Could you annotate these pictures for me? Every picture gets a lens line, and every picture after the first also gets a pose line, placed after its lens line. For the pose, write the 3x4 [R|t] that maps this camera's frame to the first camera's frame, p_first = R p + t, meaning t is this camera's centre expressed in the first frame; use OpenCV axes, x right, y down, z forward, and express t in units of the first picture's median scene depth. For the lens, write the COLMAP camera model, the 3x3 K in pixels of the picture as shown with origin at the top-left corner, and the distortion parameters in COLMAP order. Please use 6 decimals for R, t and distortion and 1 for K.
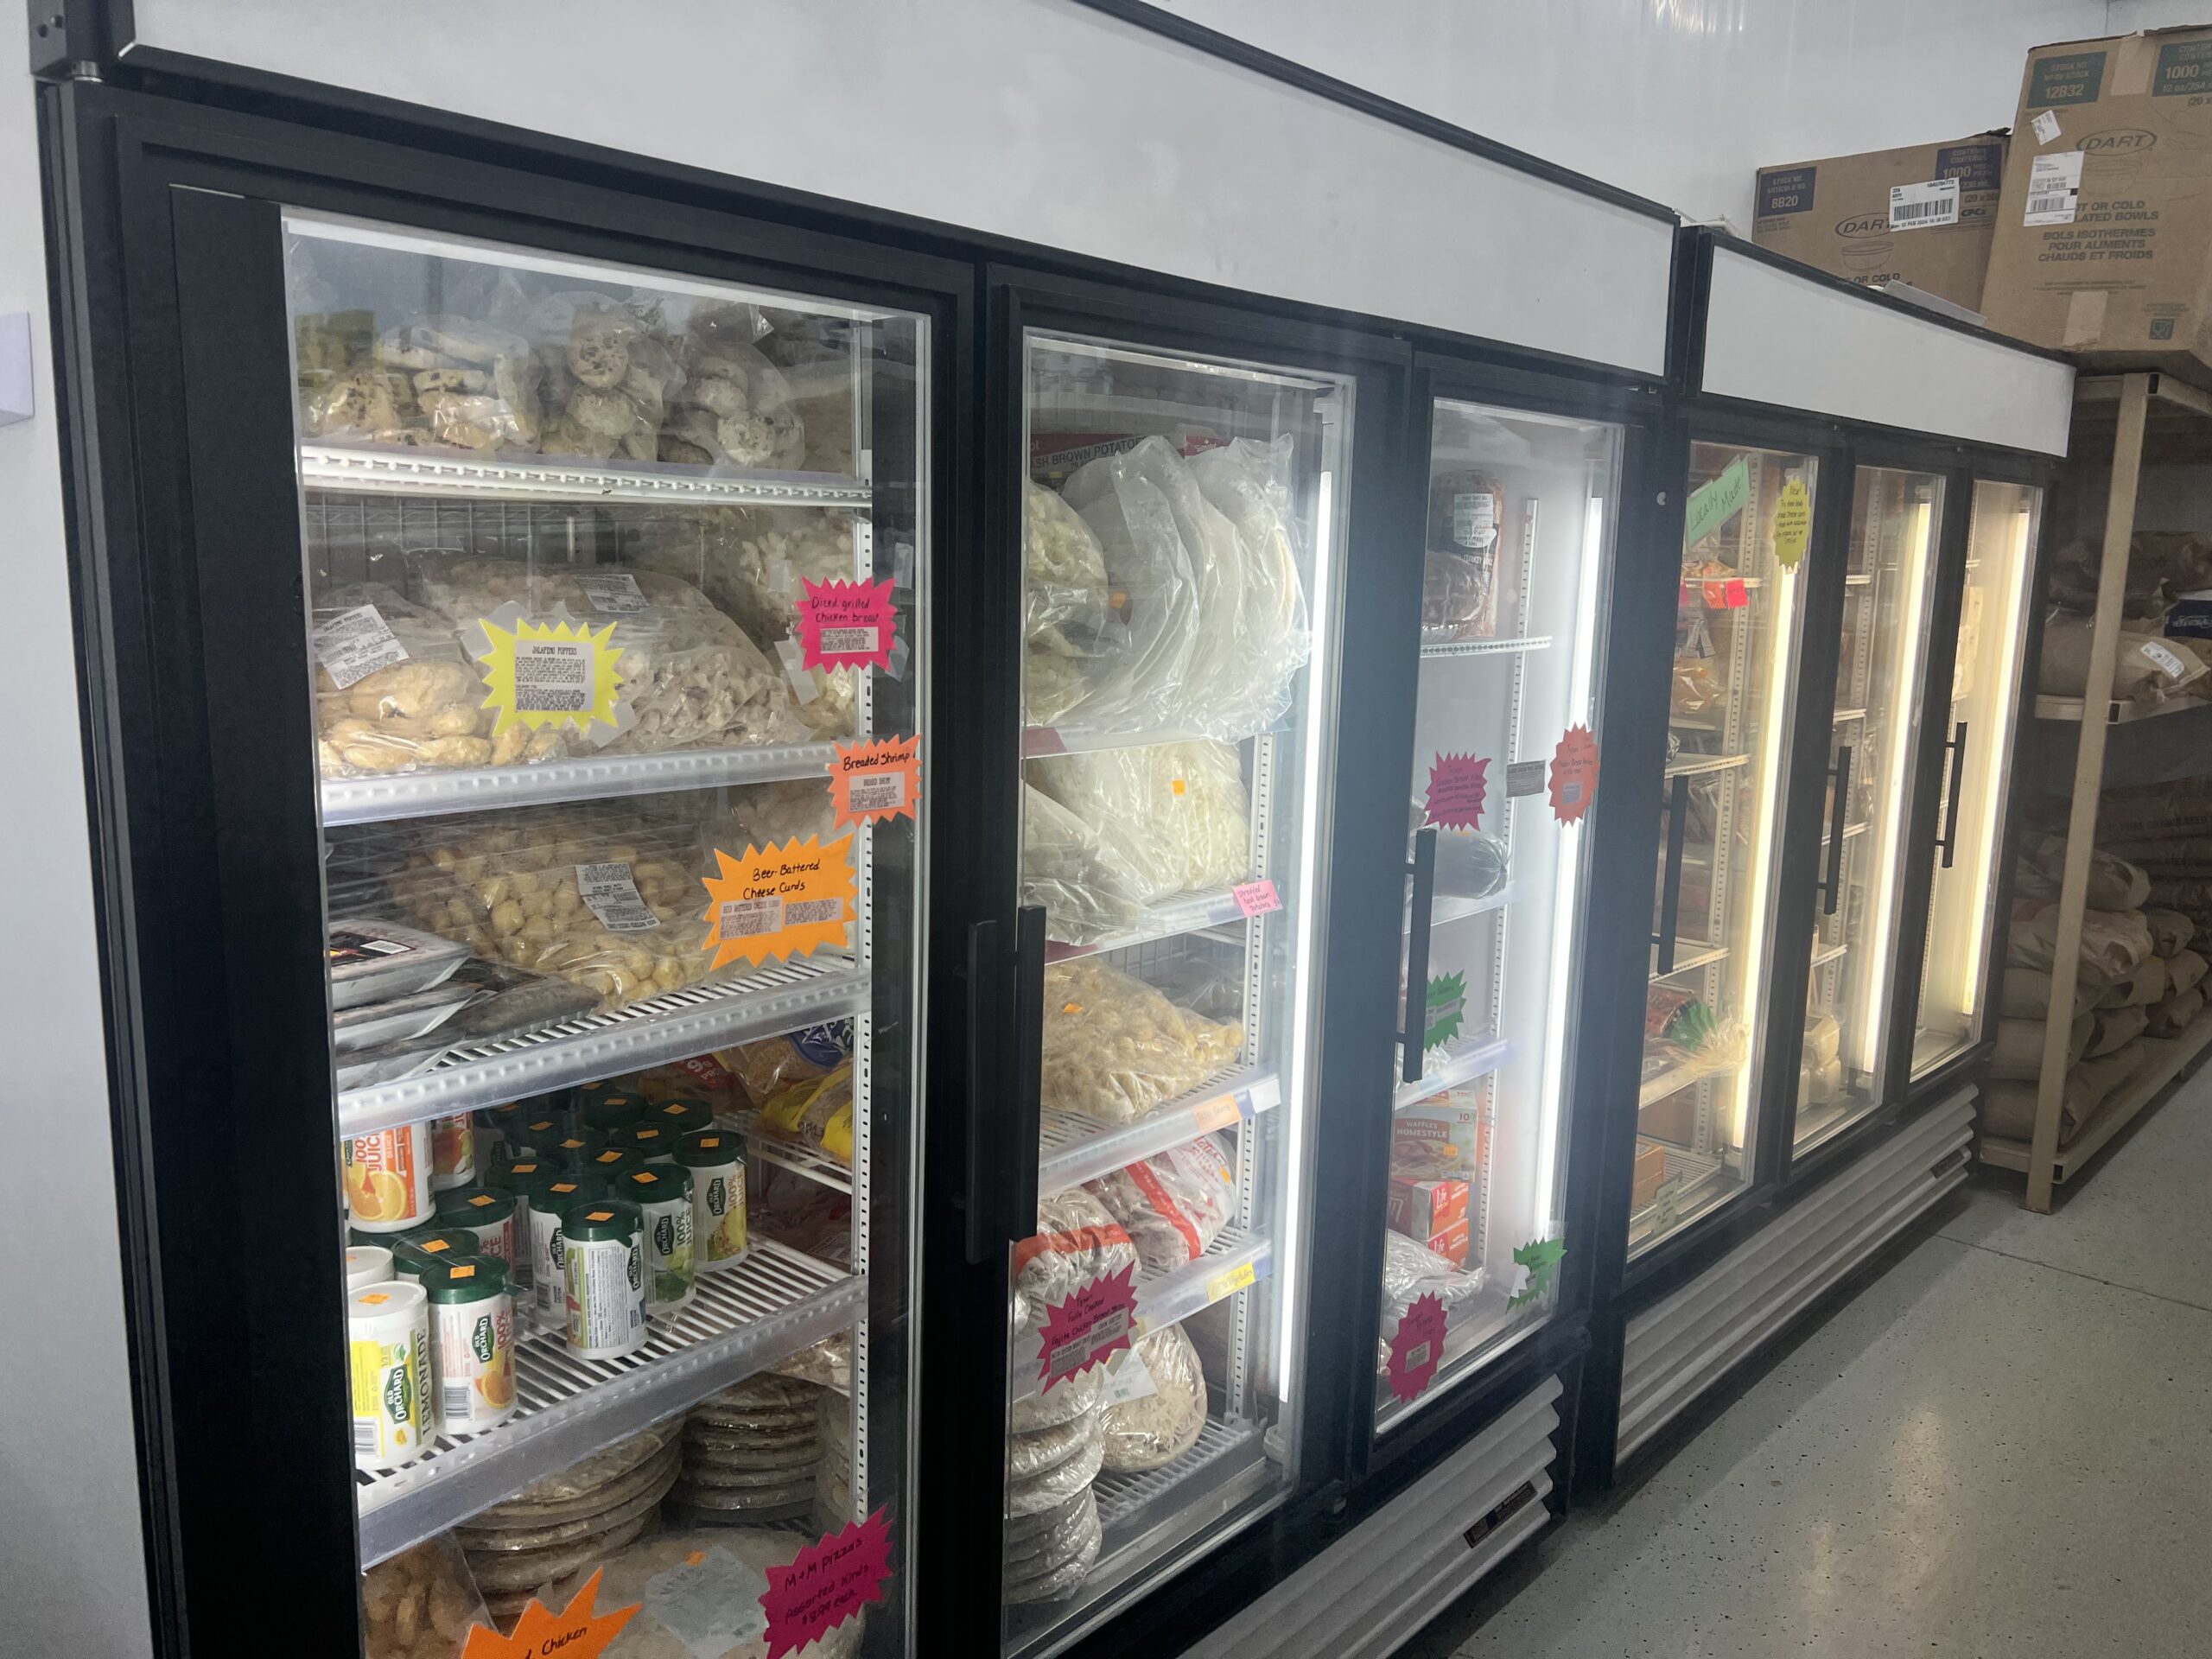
lens RADIAL K [[1689.4, 0, 1106.0], [0, 1689.4, 829.5], [0, 0, 1]] dist [0.000250, -0.000616]
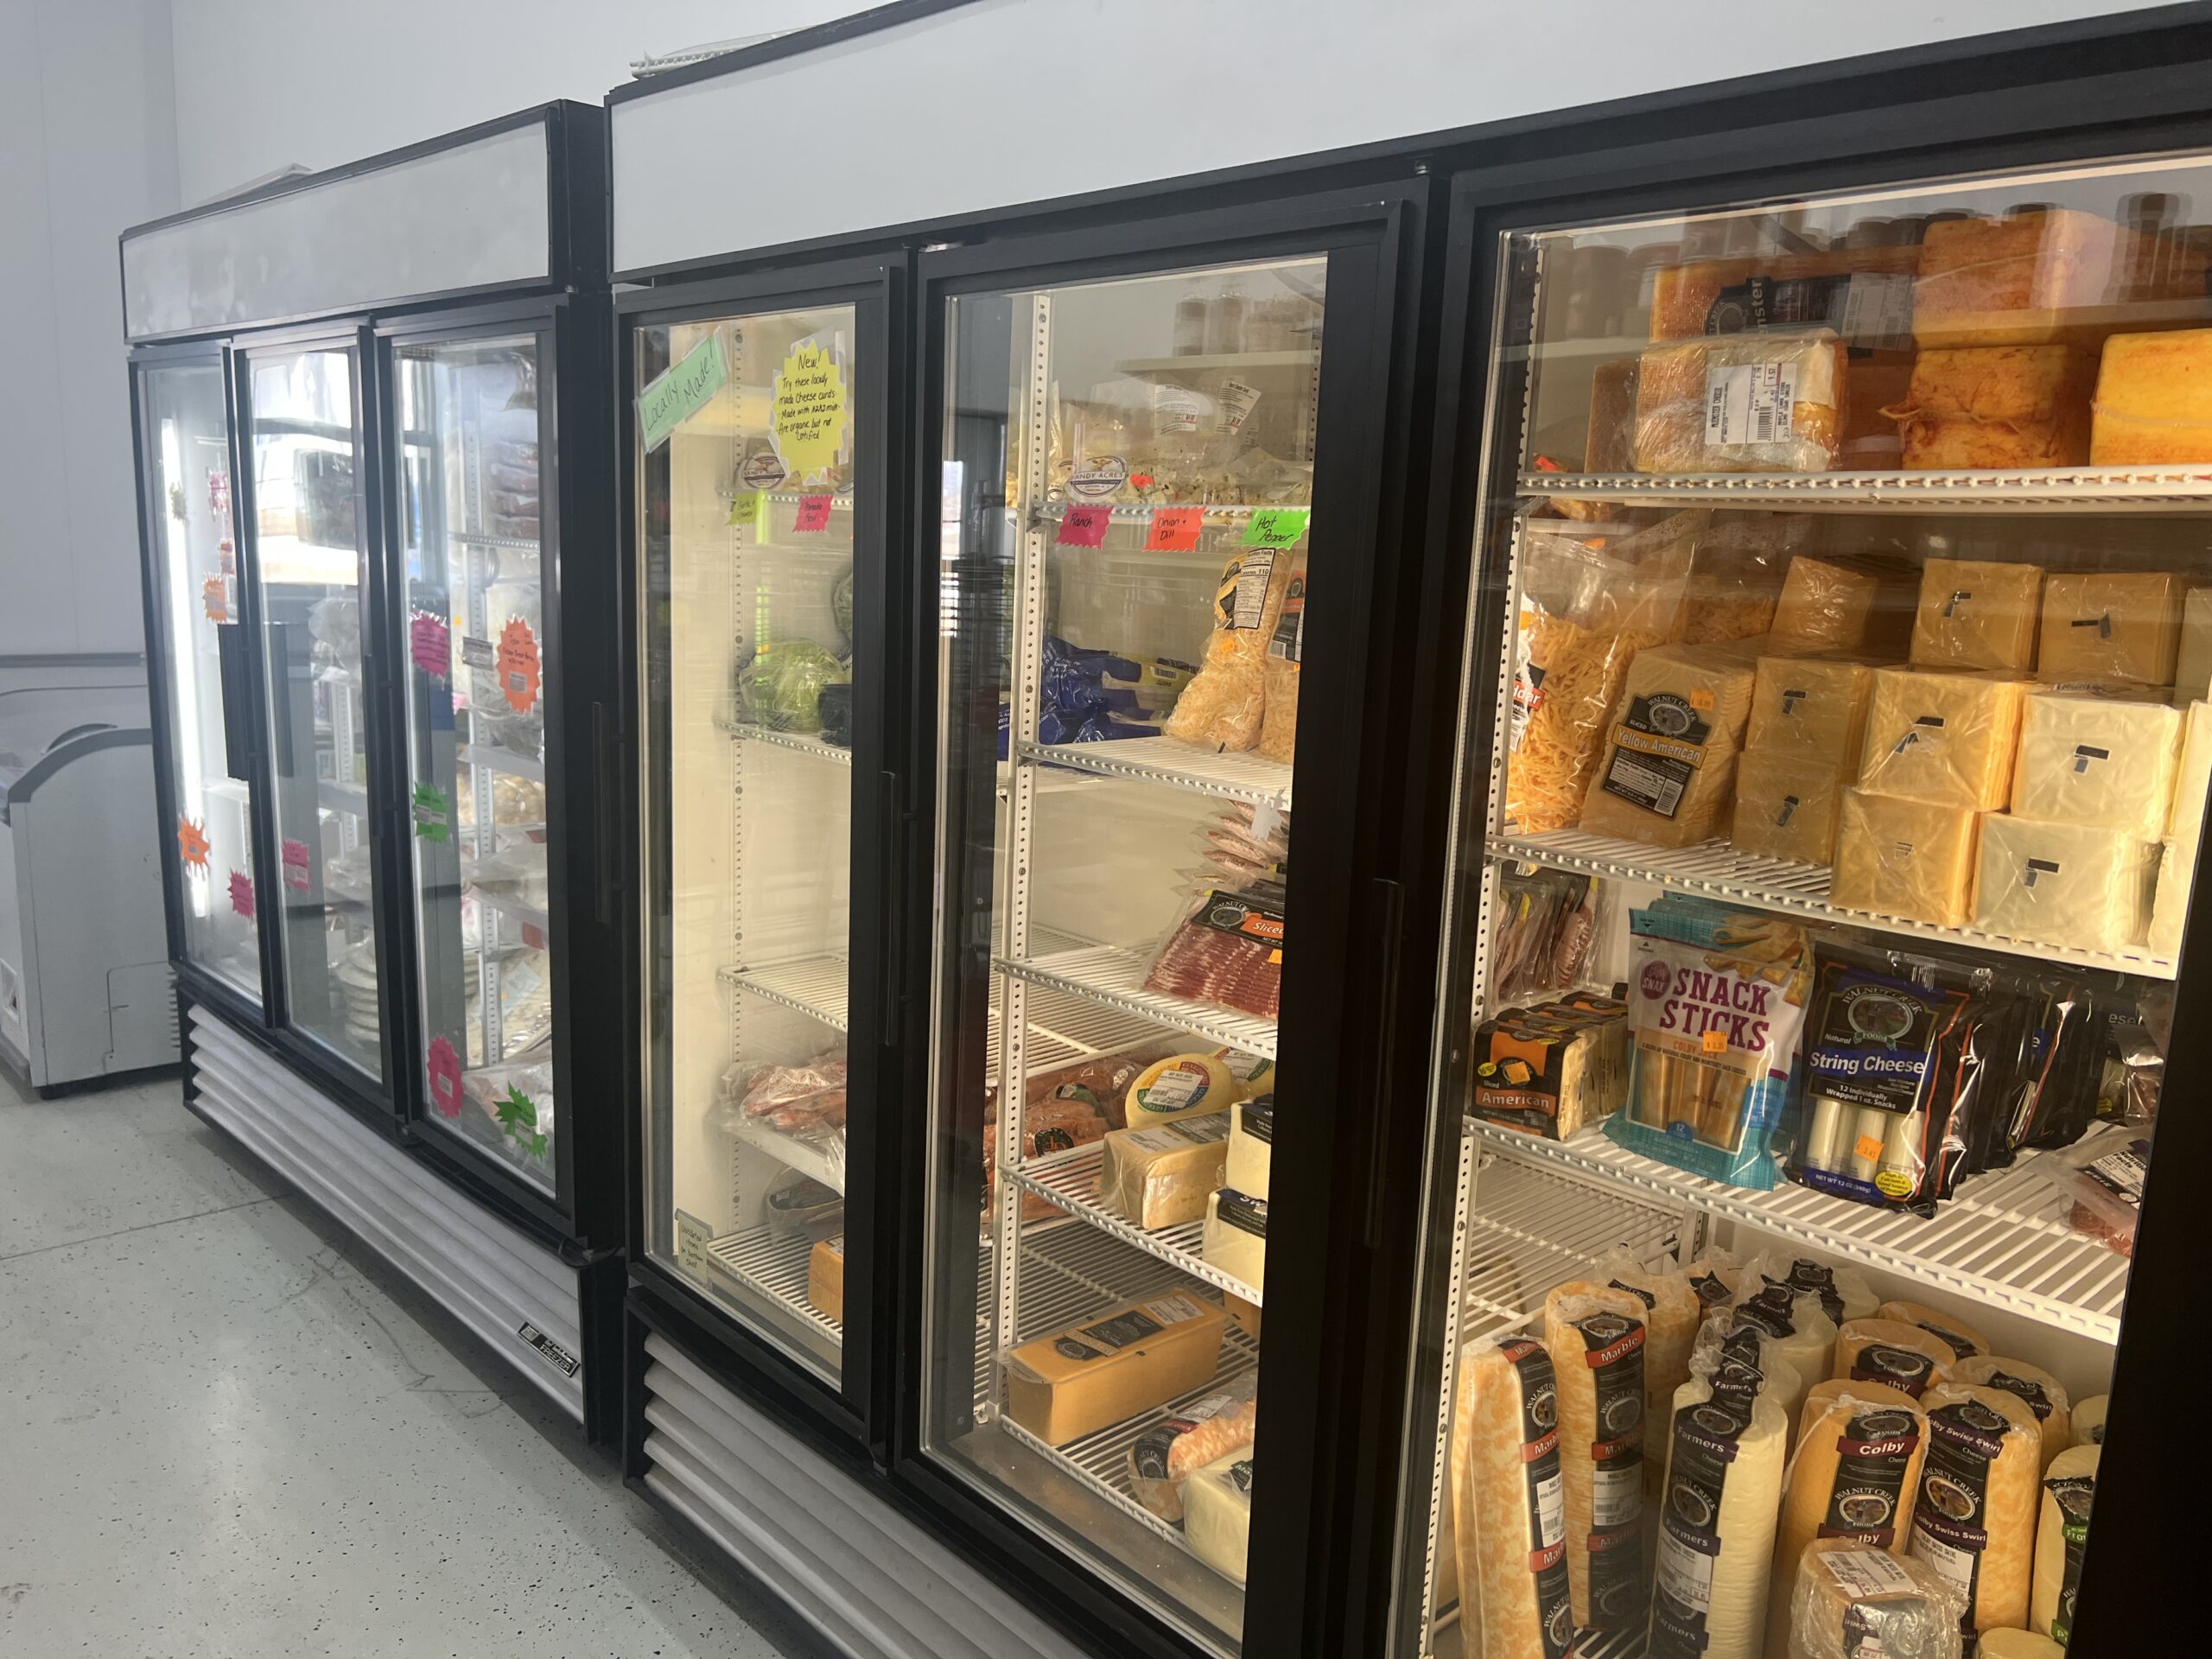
lens RADIAL K [[1689.4, 0, 1106.0], [0, 1689.4, 829.5], [0, 0, 1]] dist [0.000250, -0.000616]
pose [[-0.101851, 0.159870, -0.981870, 1.070845], [-0.202124, 0.963089, 0.177779, -0.164194], [0.974049, 0.216567, -0.065777, 1.191570]]
